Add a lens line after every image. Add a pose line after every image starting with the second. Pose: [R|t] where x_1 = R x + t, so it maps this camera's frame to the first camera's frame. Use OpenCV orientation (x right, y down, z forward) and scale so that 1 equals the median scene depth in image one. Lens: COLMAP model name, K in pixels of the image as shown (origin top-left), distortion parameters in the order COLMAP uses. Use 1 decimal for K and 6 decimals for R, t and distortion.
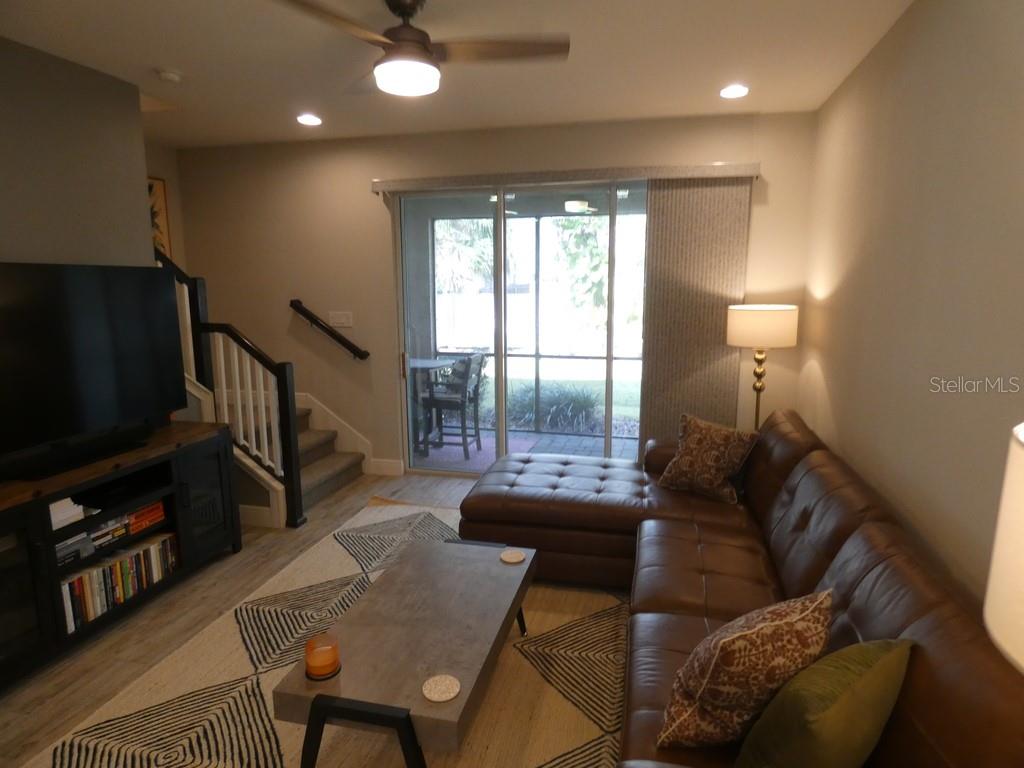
lens RADIAL K [[615.7, 0, 517.8], [0, 615.7, 383.1], [0, 0, 1]] dist [0.003327, -0.001808]
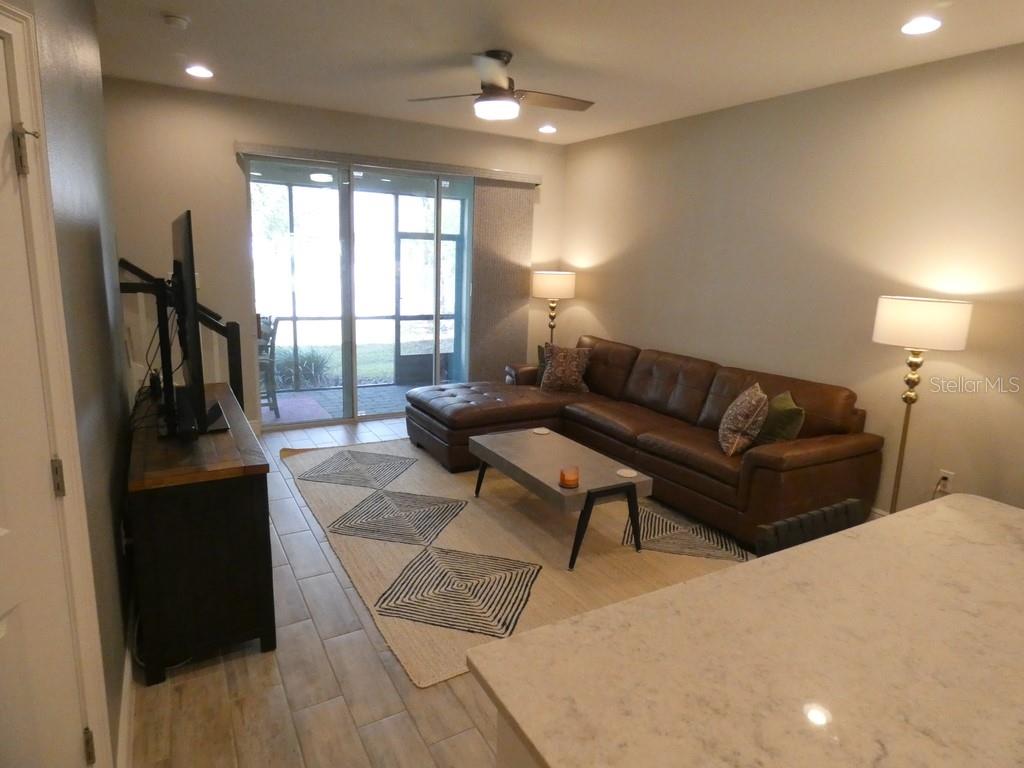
lens RADIAL K [[615.7, 0, 517.8], [0, 615.7, 383.1], [0, 0, 1]] dist [0.003327, -0.001808]
pose [[0.729697, -0.110988, 0.674703, -0.689672], [0.078226, 0.993810, 0.078879, 0.021343], [-0.679281, -0.004778, 0.733863, -0.063257]]
